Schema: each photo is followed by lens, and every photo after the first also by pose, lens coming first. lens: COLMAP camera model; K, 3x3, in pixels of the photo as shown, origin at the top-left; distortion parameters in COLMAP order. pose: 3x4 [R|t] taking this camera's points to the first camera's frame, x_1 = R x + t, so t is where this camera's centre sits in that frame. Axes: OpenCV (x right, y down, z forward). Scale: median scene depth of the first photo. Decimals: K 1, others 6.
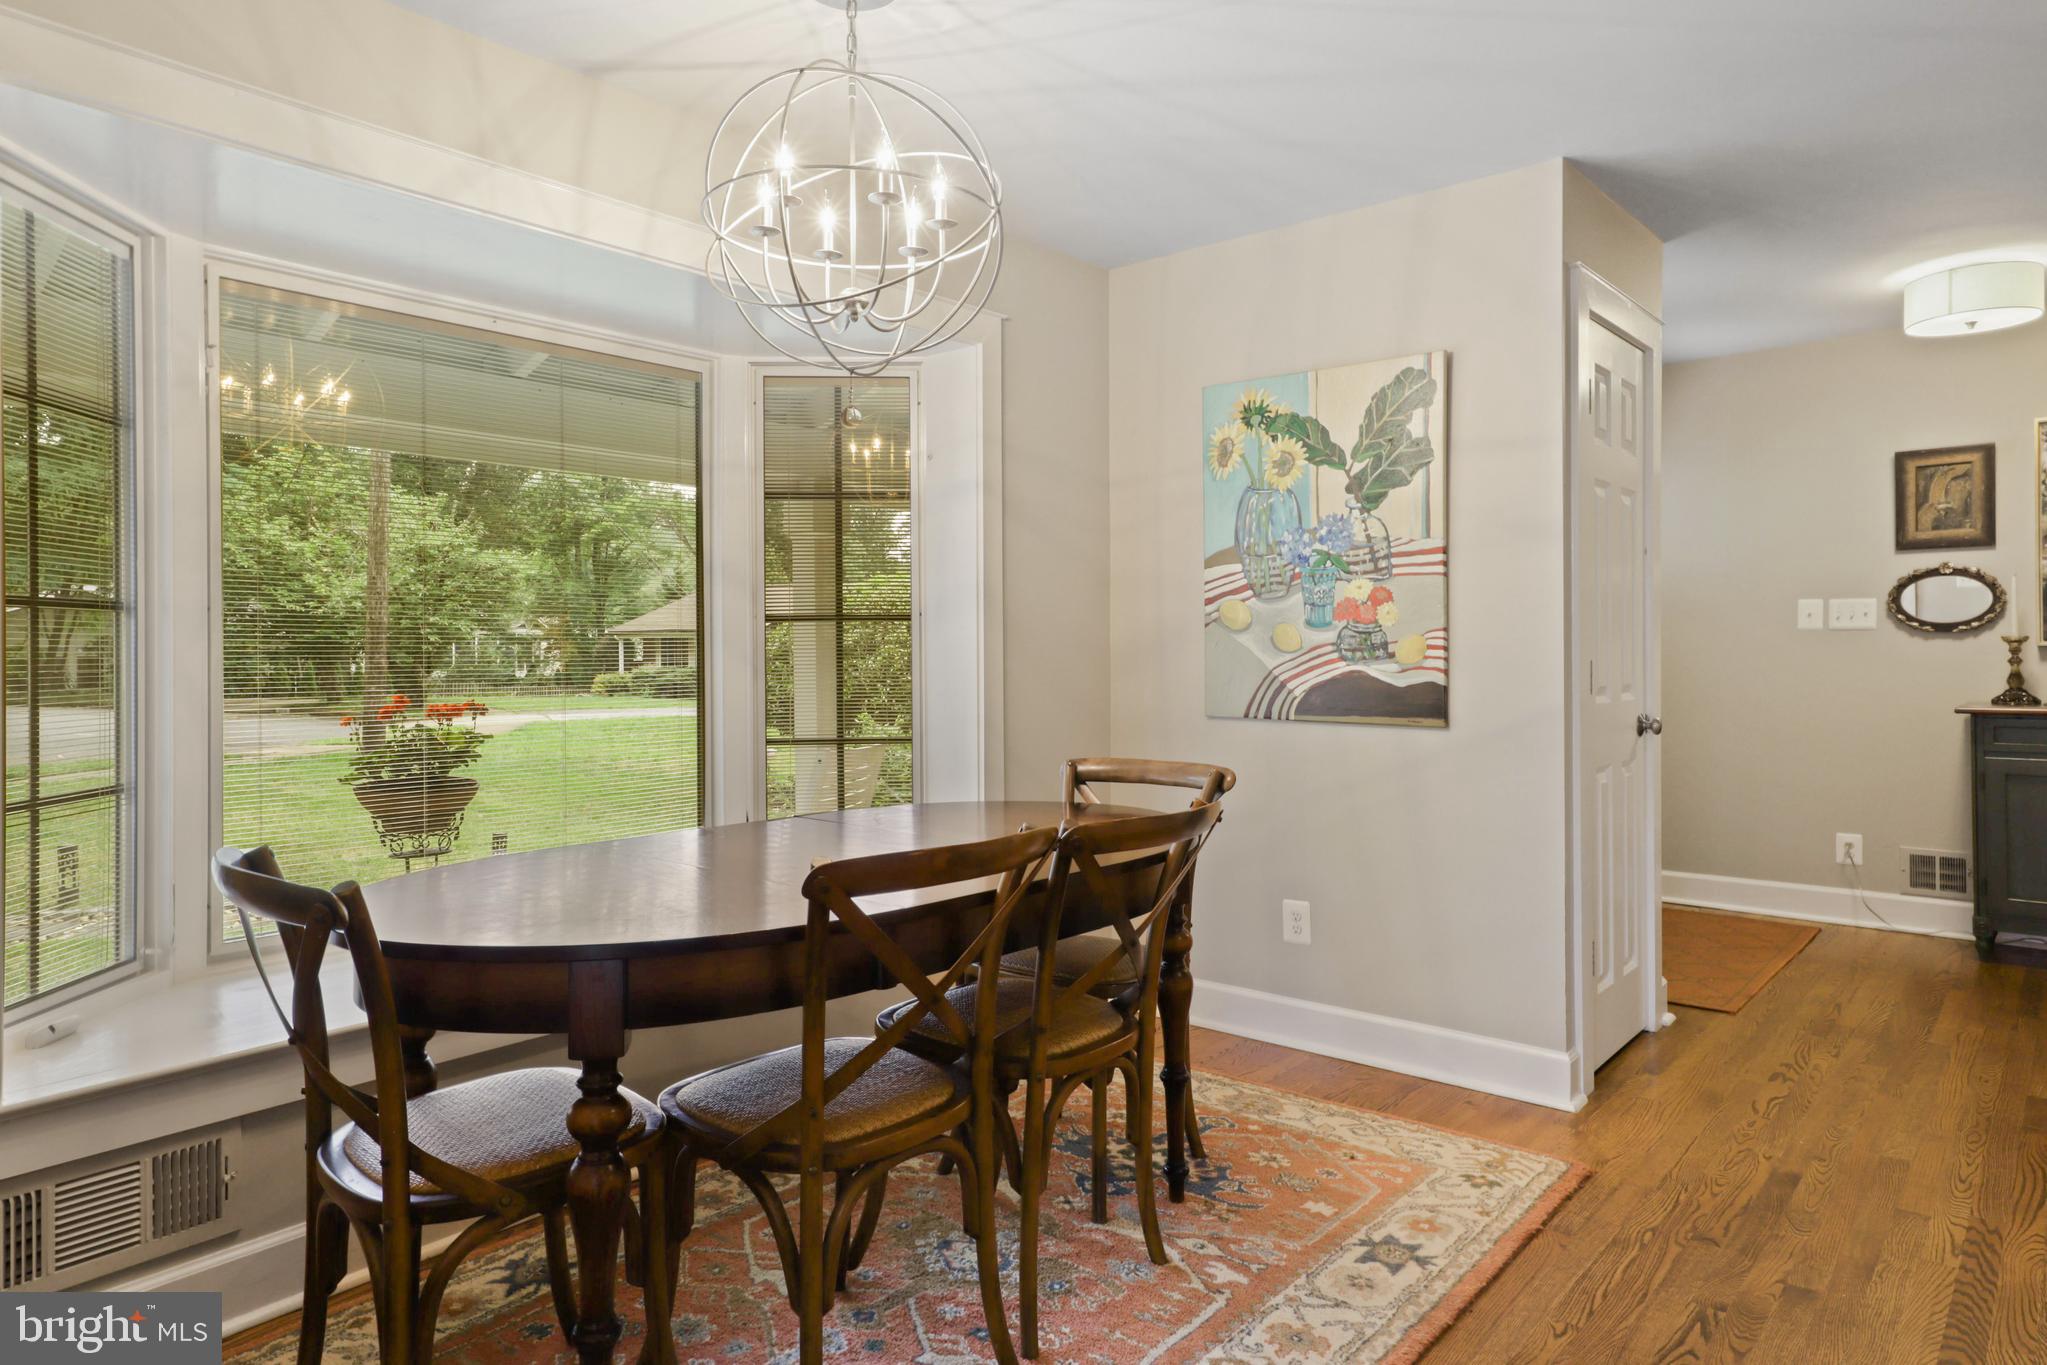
lens RADIAL K [[1252.2, 0, 1020.4], [0, 1252.2, 661.4], [0, 0, 1]] dist [-0.005077, 0.037331]
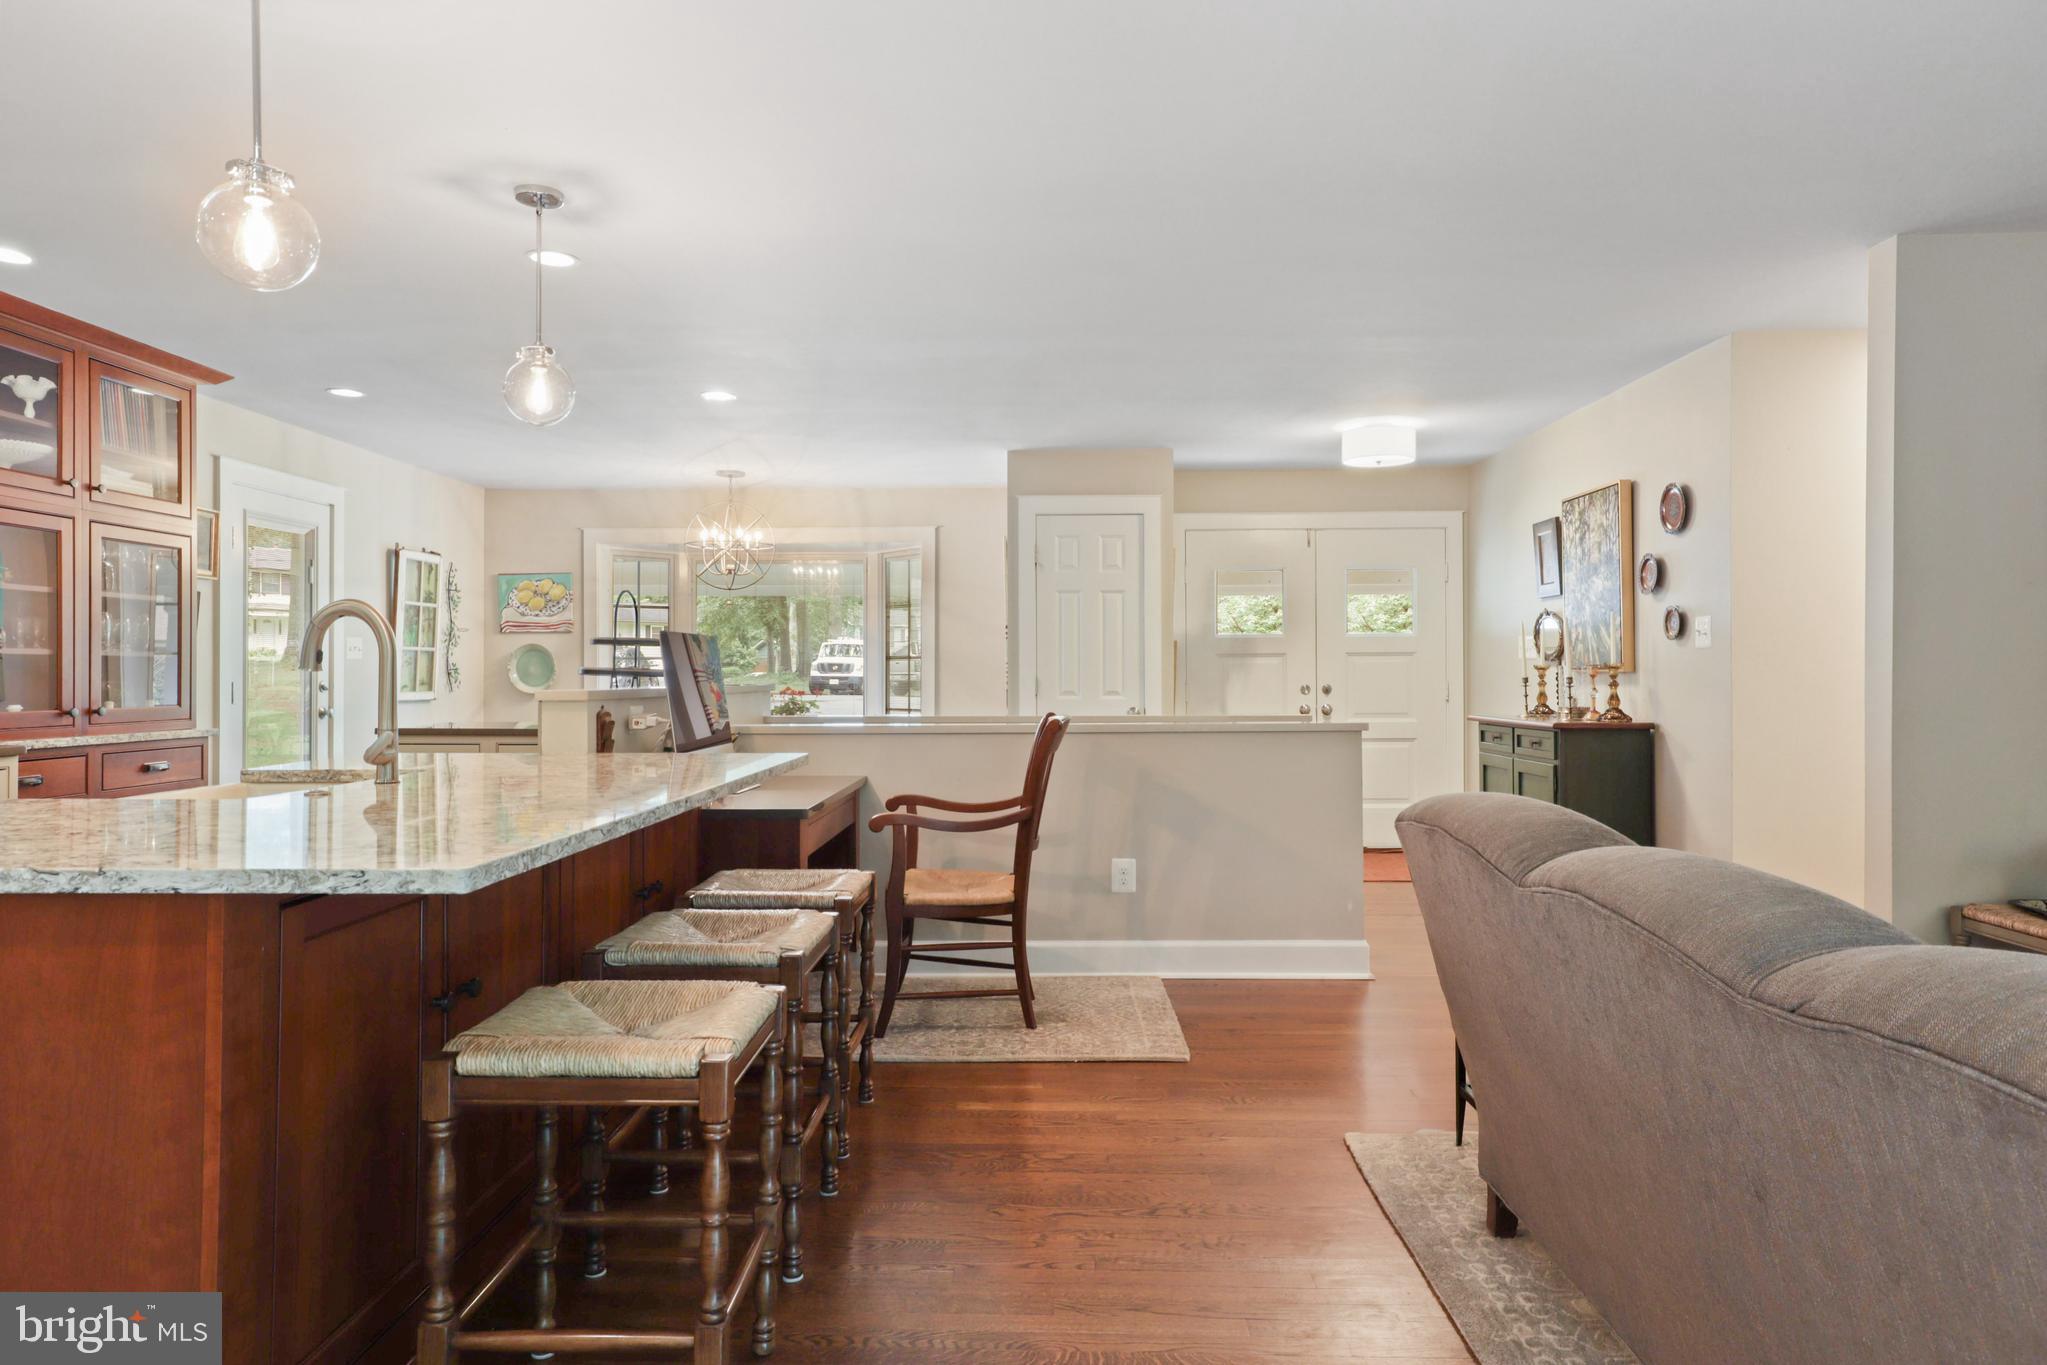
lens RADIAL K [[1248.5, 0, 1030.2], [0, 1248.5, 671.9], [0, 0, 1]] dist [-0.003553, 0.031935]
pose [[0.630788, 0.004676, -0.775941, 1.465146], [-0.007913, 0.999969, -0.000407, -0.007474], [0.775915, 0.006397, 0.630805, -0.241866]]
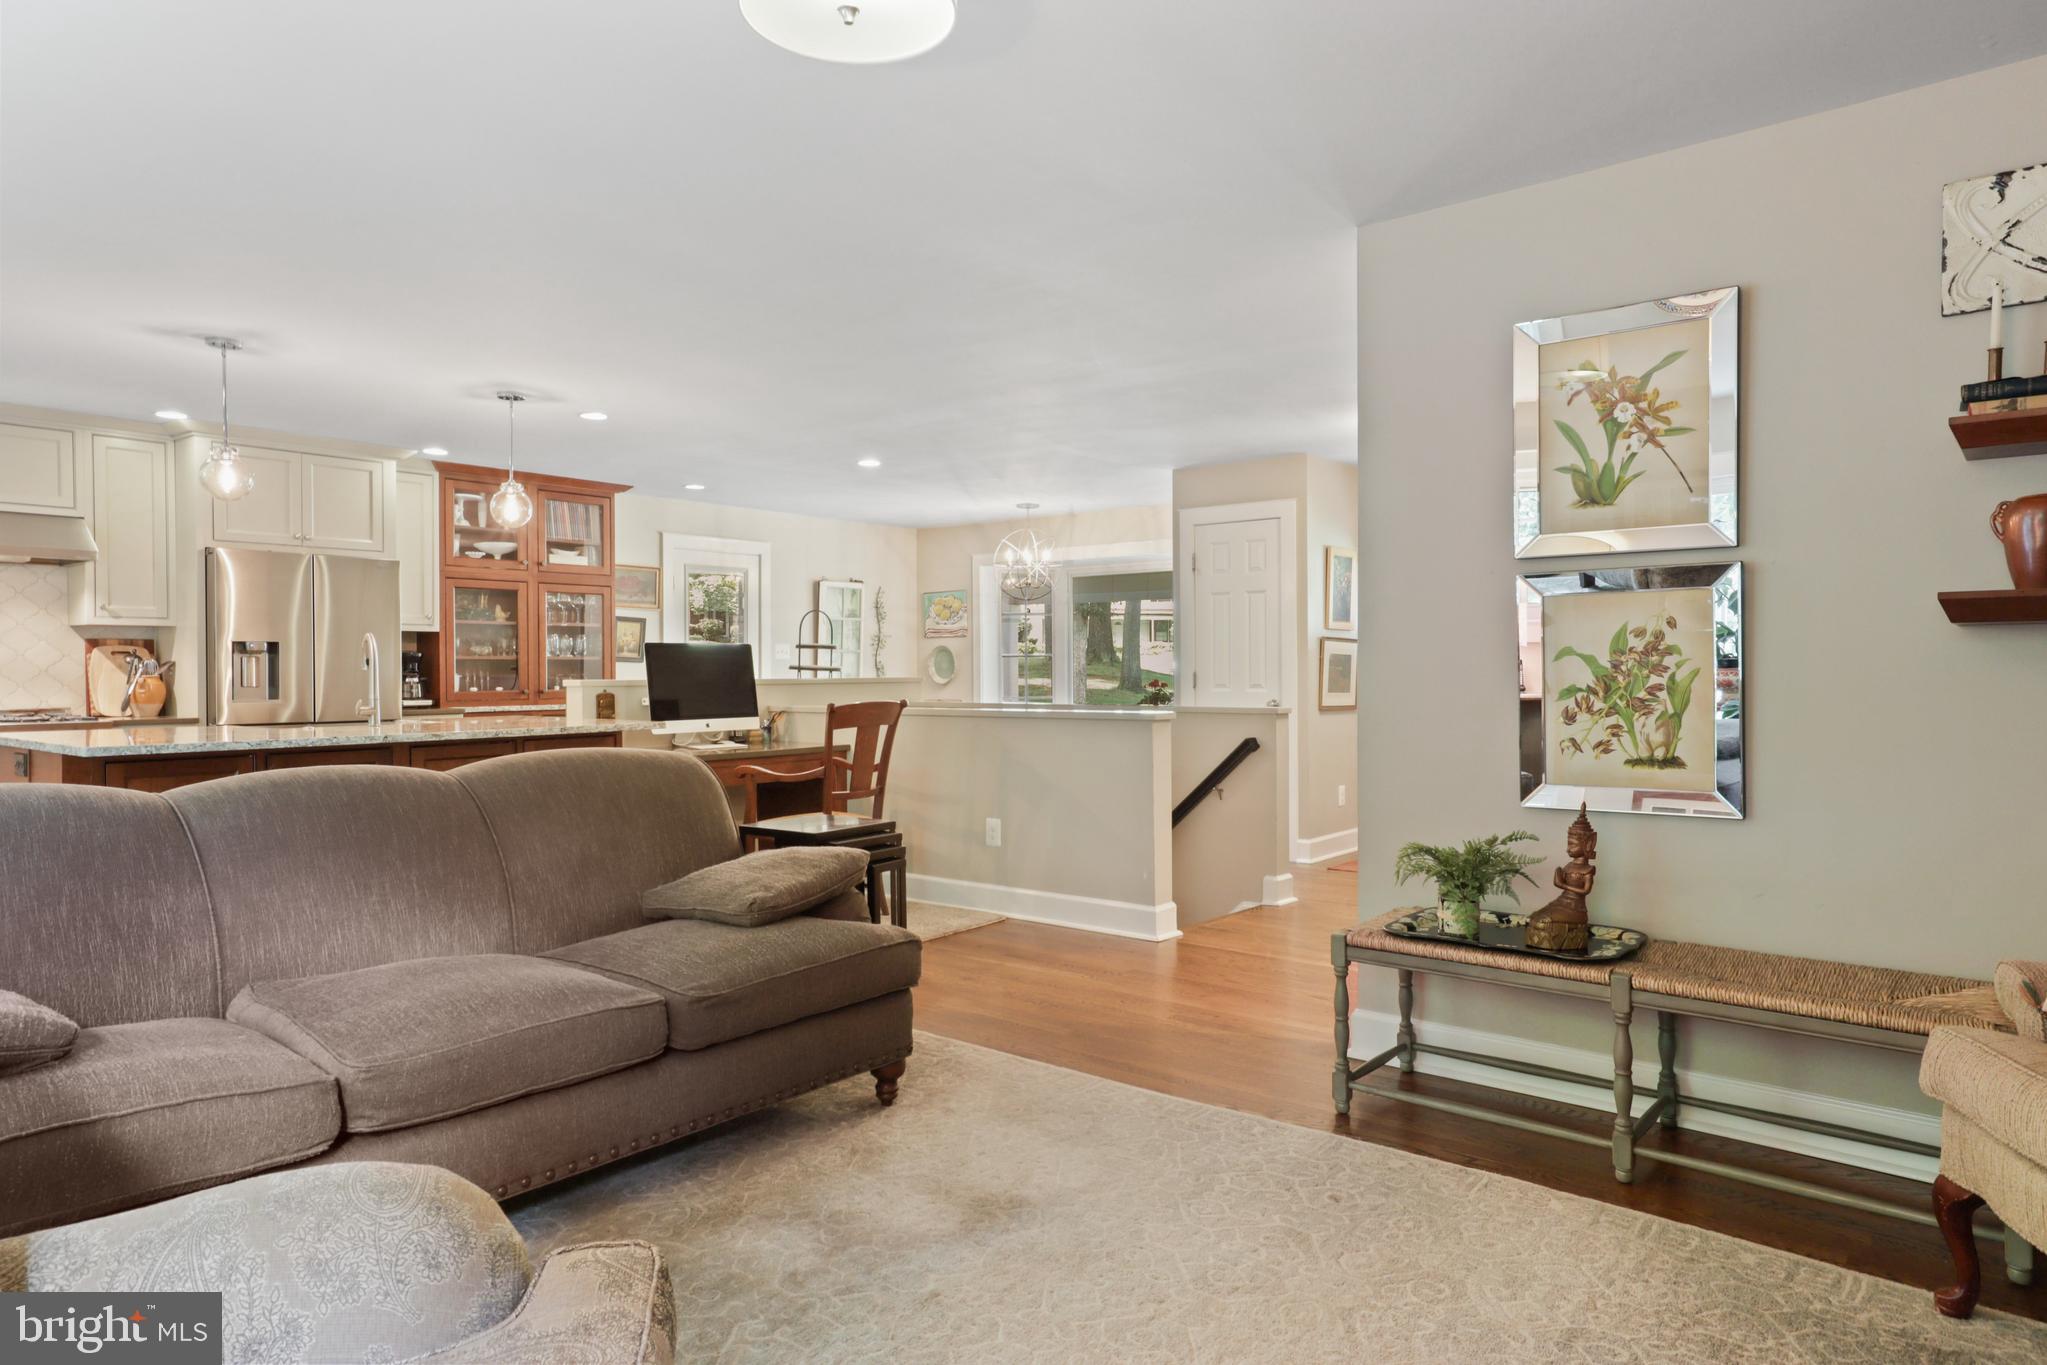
lens RADIAL K [[1248.5, 0, 1030.2], [0, 1248.5, 671.9], [0, 0, 1]] dist [-0.003553, 0.031935]
pose [[0.026697, 0.009405, -0.999599, 1.965112], [-0.002240, 0.999954, 0.009348, -0.015874], [0.999641, 0.001990, 0.026716, 0.439826]]
